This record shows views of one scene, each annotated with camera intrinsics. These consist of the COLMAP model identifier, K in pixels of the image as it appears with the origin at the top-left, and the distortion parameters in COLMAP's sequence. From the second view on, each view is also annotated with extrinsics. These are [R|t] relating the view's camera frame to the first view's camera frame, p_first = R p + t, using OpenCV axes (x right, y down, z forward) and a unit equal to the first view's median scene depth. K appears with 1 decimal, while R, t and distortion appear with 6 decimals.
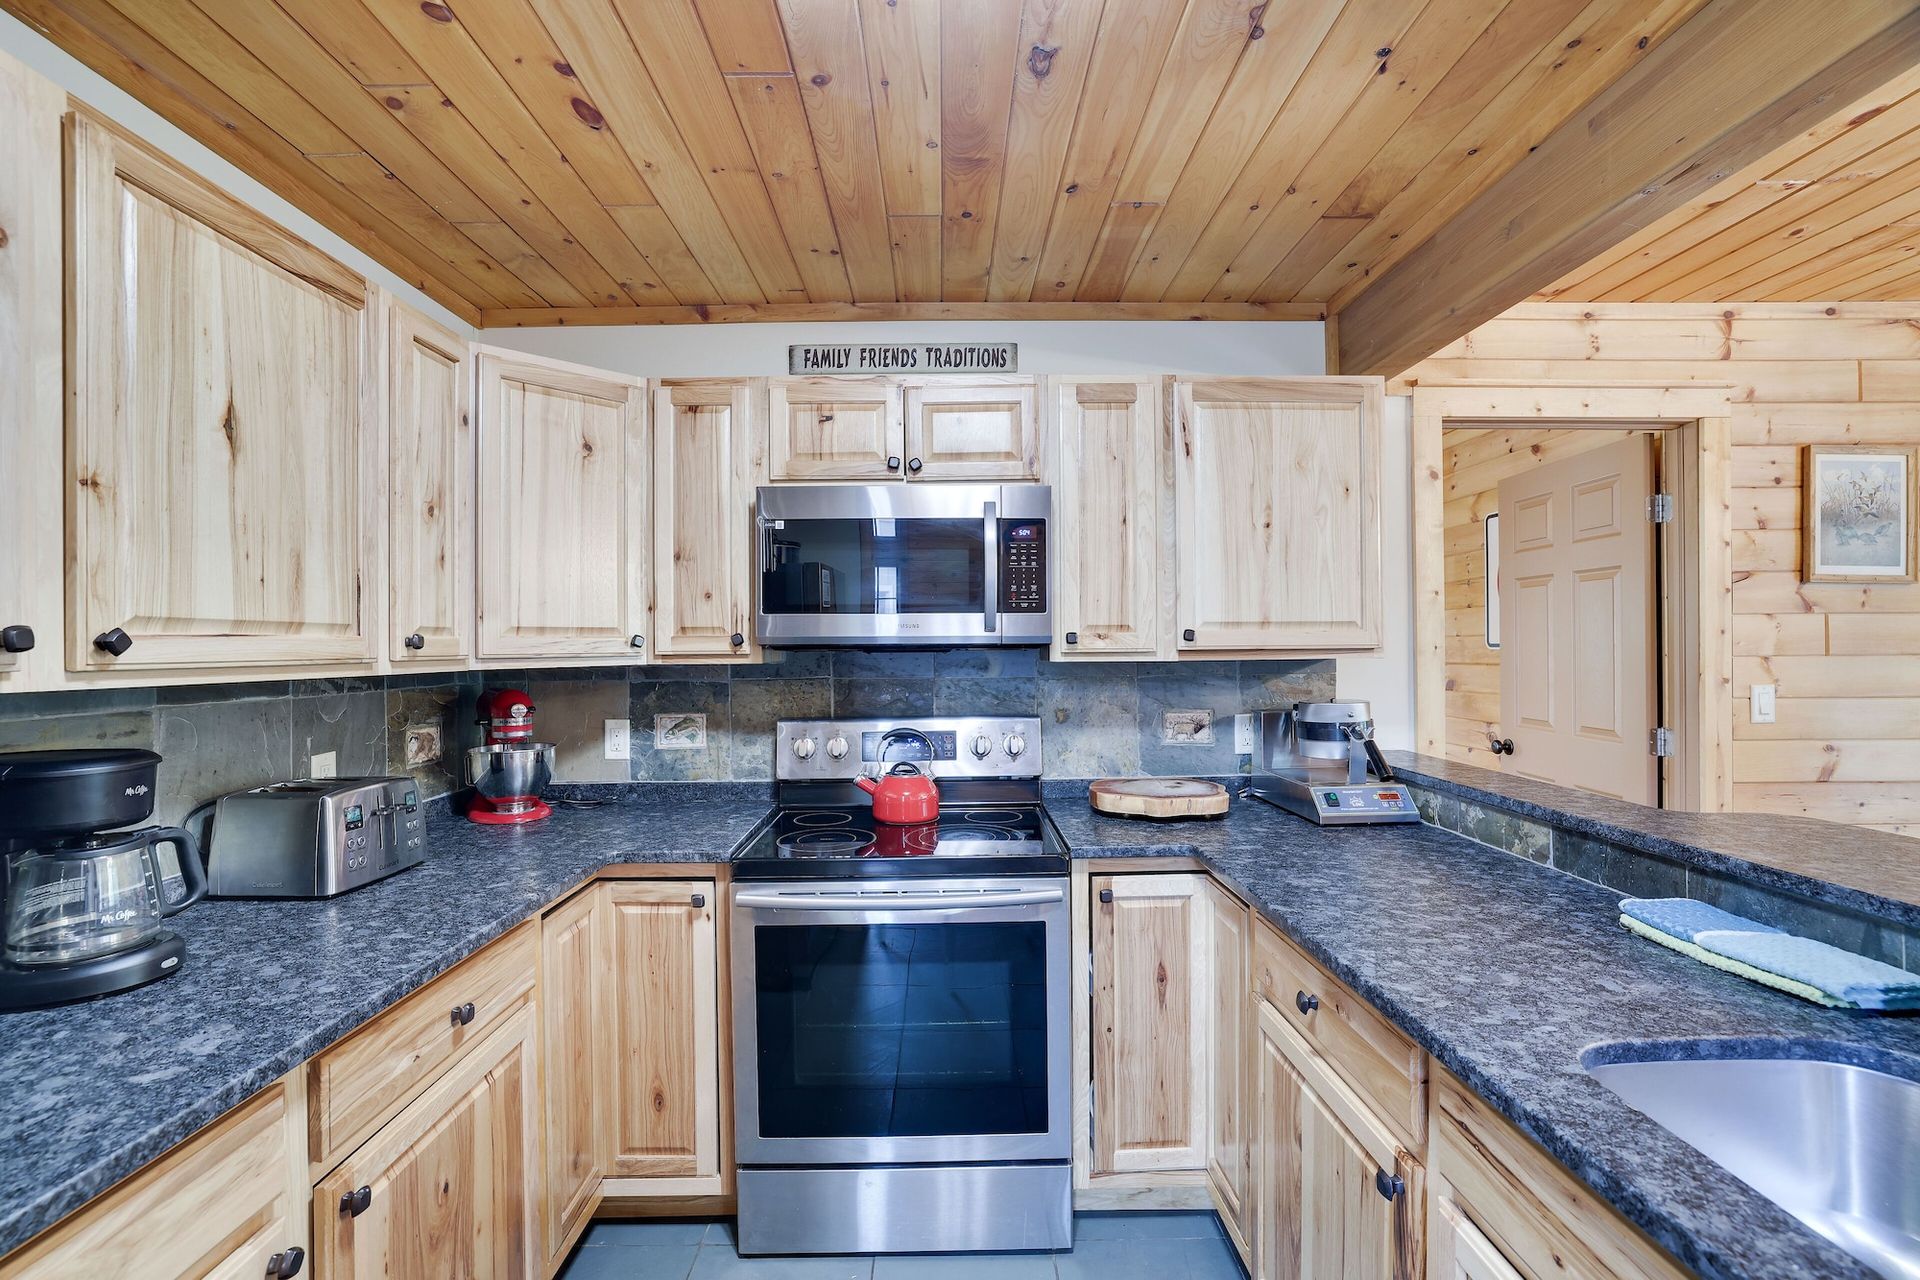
lens RADIAL K [[838.3, 0, 952.4], [0, 838.3, 645.3], [0, 0, 1]] dist [-0.022872, 0.001965]
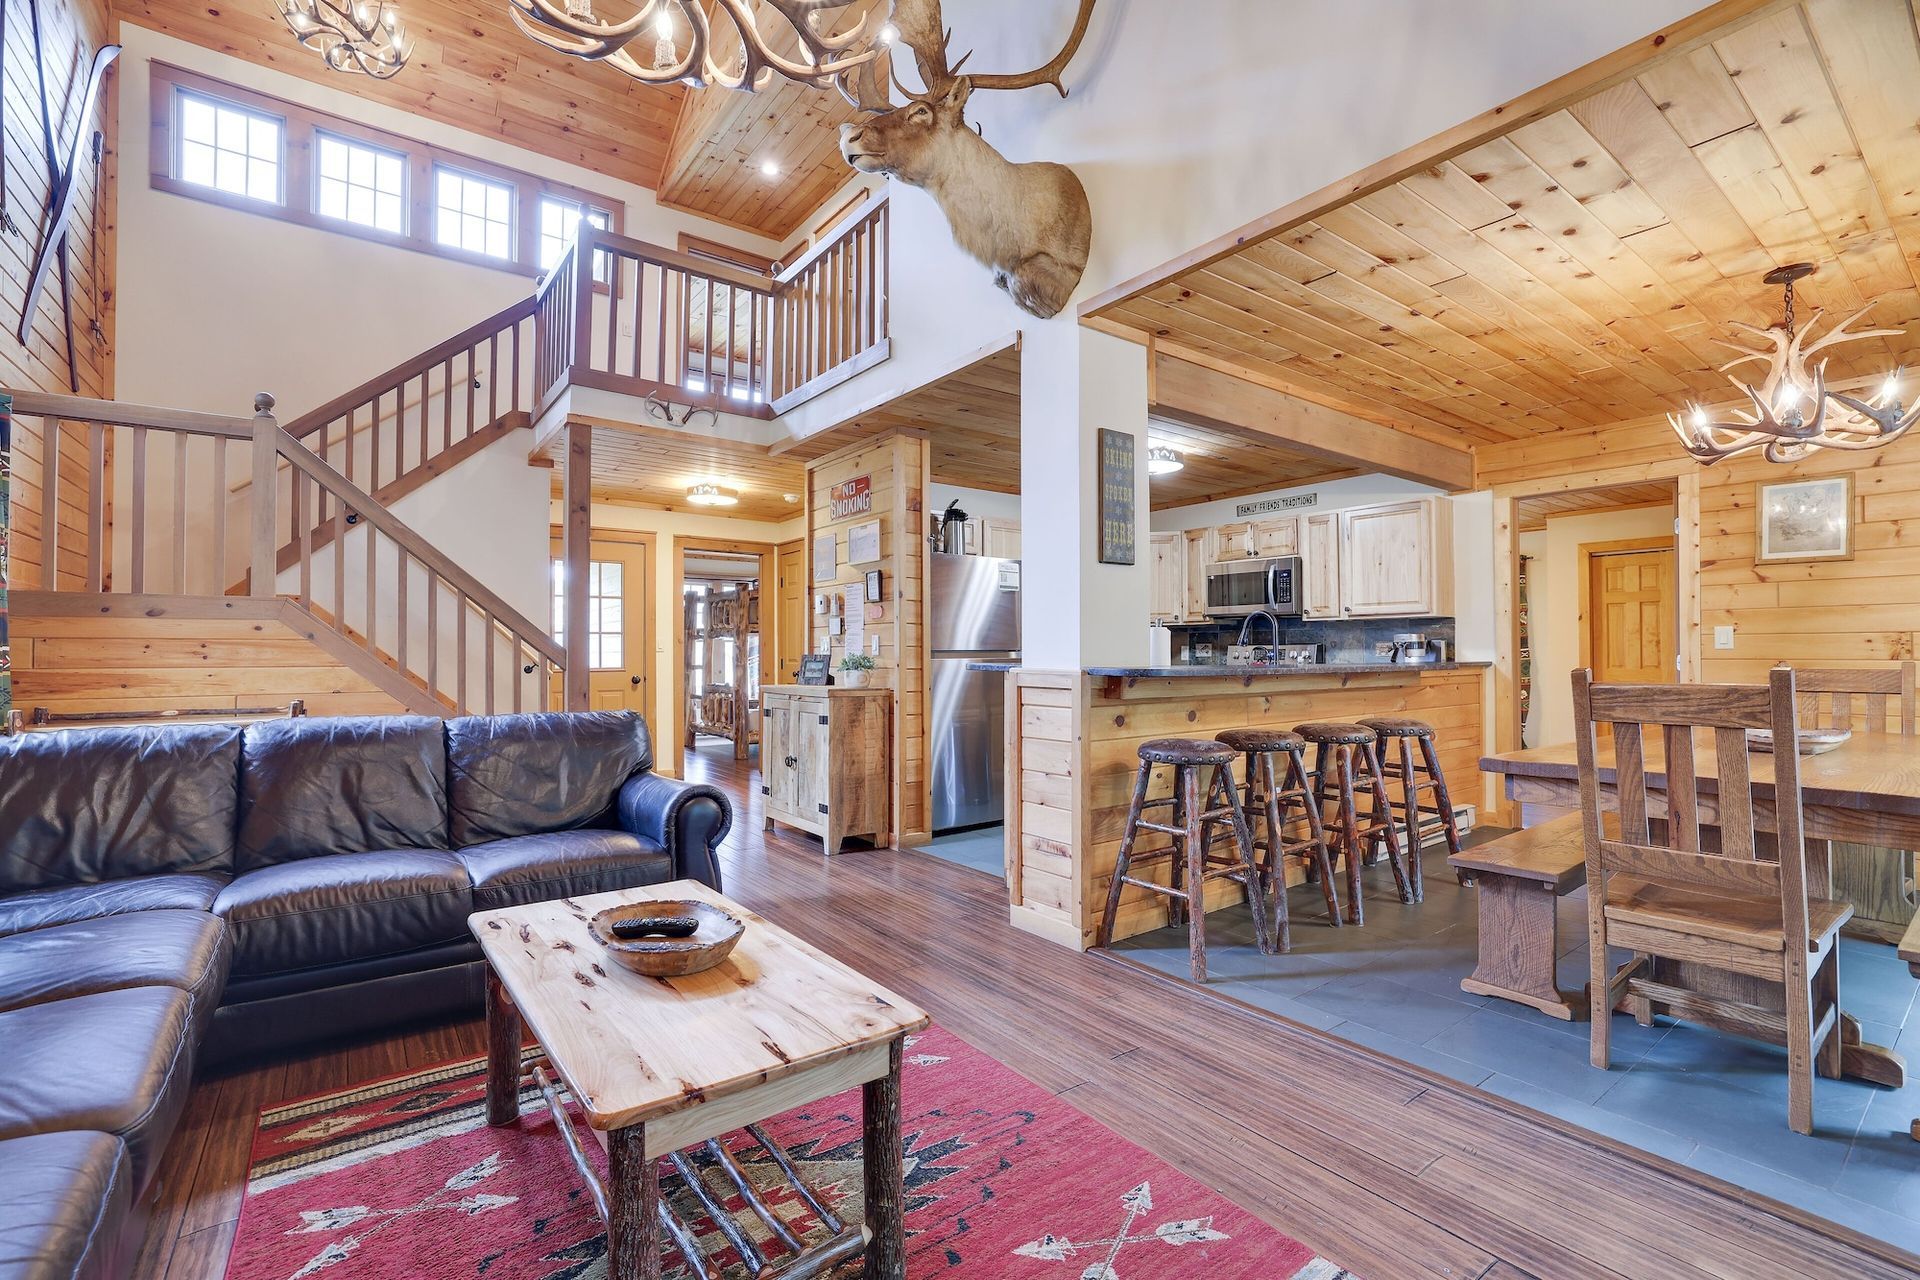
lens RADIAL K [[838.3, 0, 955.9], [0, 838.3, 645.1], [0, 0, 1]] dist [-0.022872, 0.001965]
pose [[0.588554, -0.000477, -0.808458, 1.566013], [0.002184, 0.999997, 0.000999, 0.088869], [0.808455, -0.002354, 0.588553, -1.415188]]
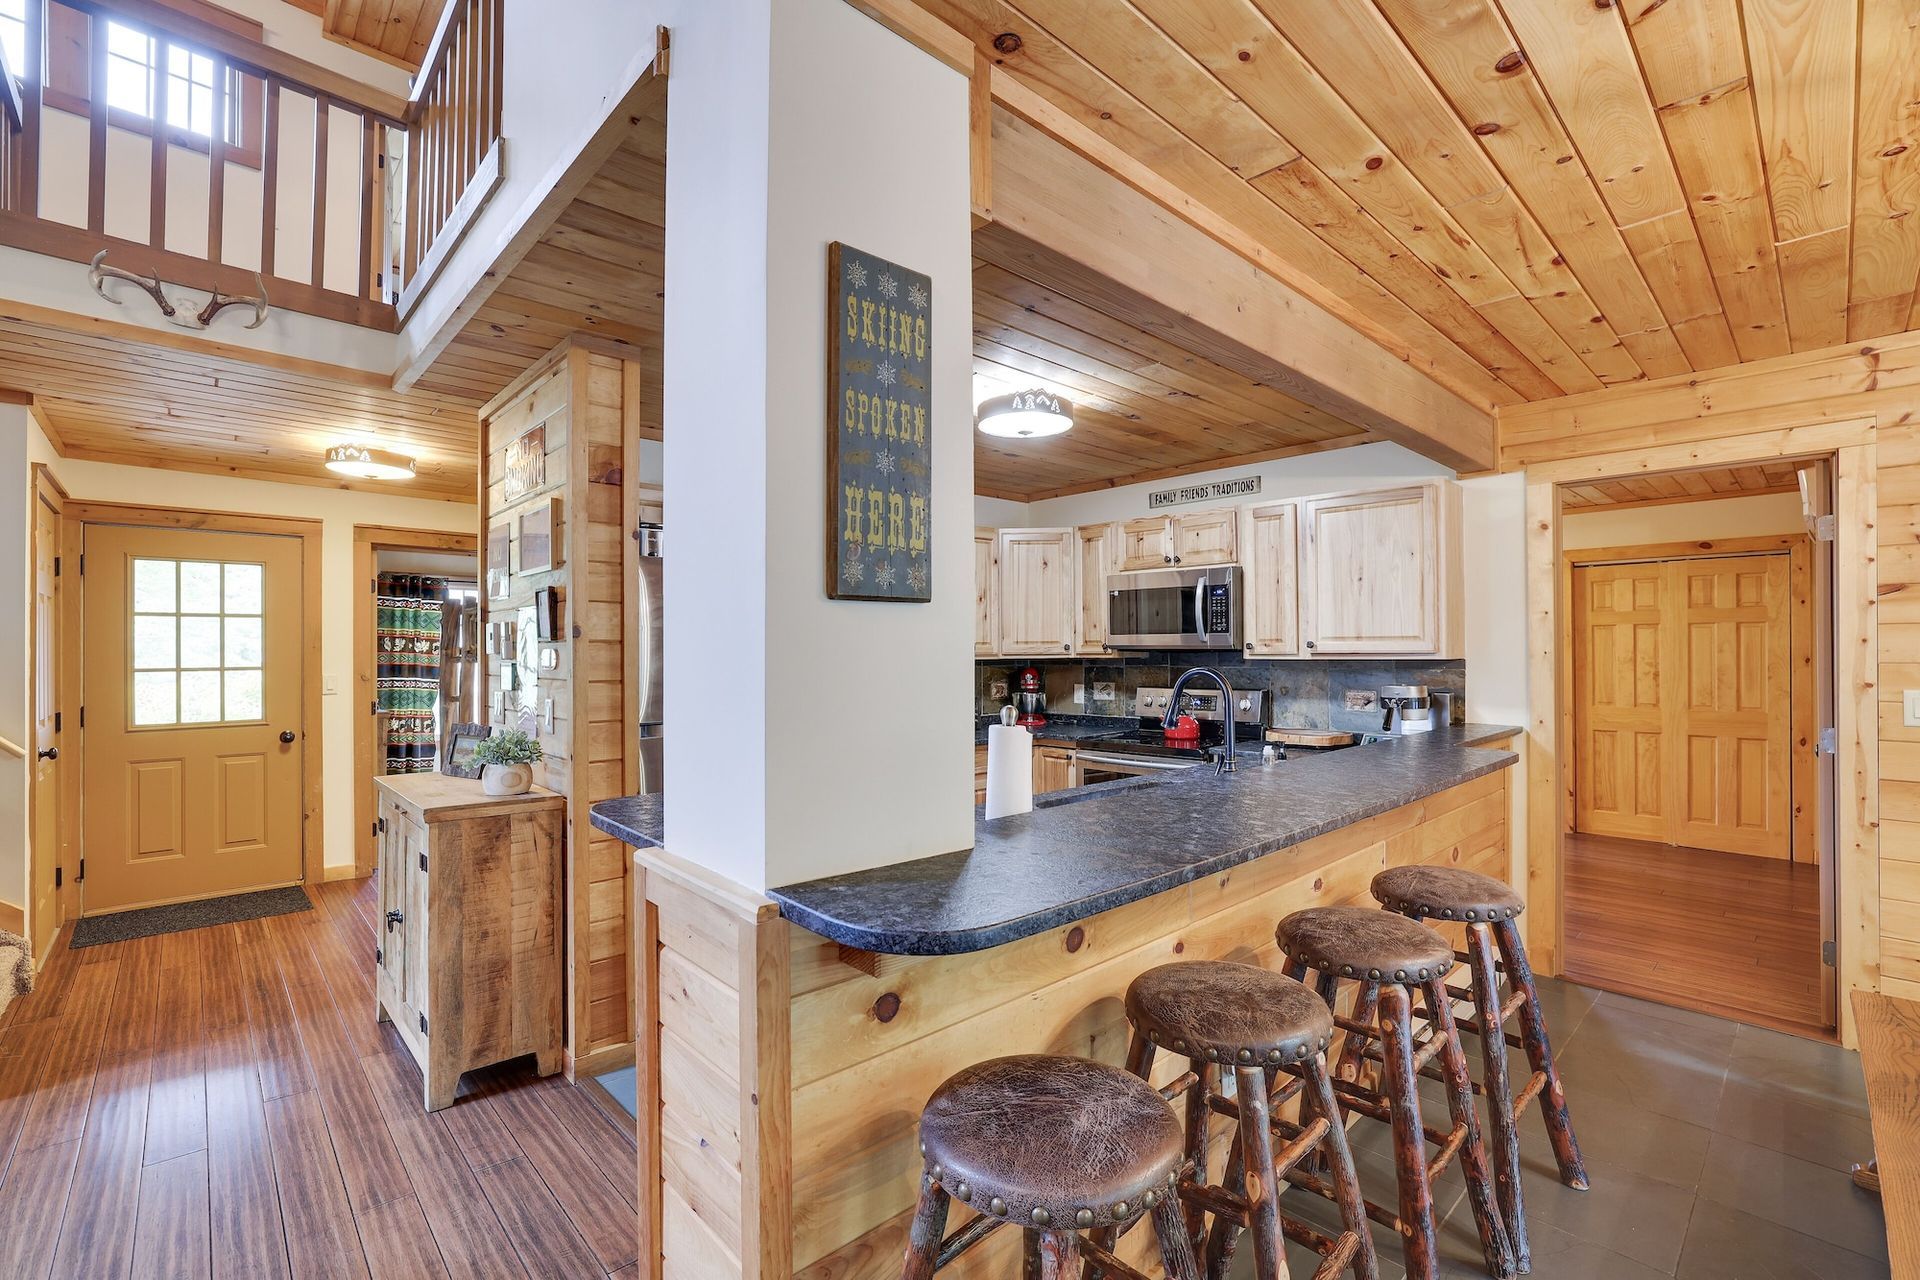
lens RADIAL K [[838.3, 0, 949.0], [0, 838.3, 641.4], [0, 0, 1]] dist [-0.022872, 0.001965]
pose [[0.668845, -0.001402, -0.743400, 1.020044], [0.001696, 0.999998, -0.000361, -0.018801], [0.743400, -0.001019, 0.668847, -0.697015]]
